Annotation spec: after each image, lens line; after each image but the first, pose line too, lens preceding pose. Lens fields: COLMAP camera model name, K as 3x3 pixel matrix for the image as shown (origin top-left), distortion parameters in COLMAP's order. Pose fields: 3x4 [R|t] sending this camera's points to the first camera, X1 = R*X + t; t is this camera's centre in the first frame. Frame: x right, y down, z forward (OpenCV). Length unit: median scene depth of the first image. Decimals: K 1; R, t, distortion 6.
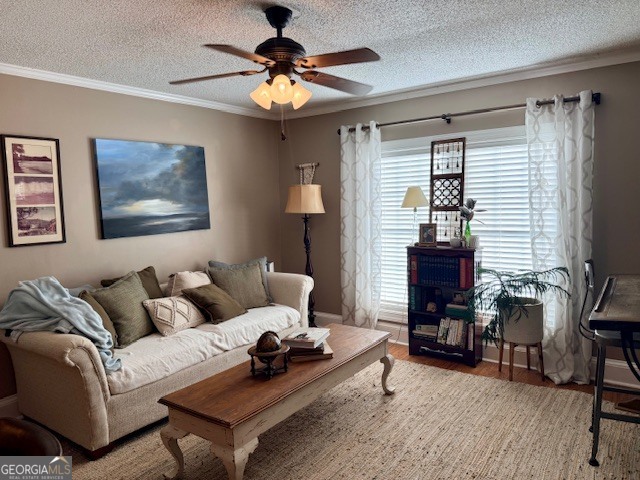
lens RADIAL K [[452.1, 0, 317.1], [0, 452.1, 242.7], [0, 0, 1]] dist [0.024616, -0.028831]
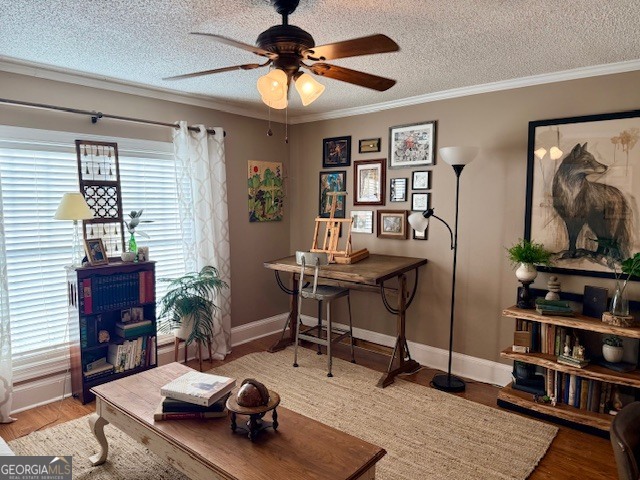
lens RADIAL K [[452.1, 0, 317.3], [0, 452.1, 237.8], [0, 0, 1]] dist [0.024616, -0.028831]
pose [[0.070117, -0.049583, 0.996306, -0.567423], [0.094621, 0.994591, 0.042838, -0.039997], [-0.993041, 0.091268, 0.074429, 0.533052]]
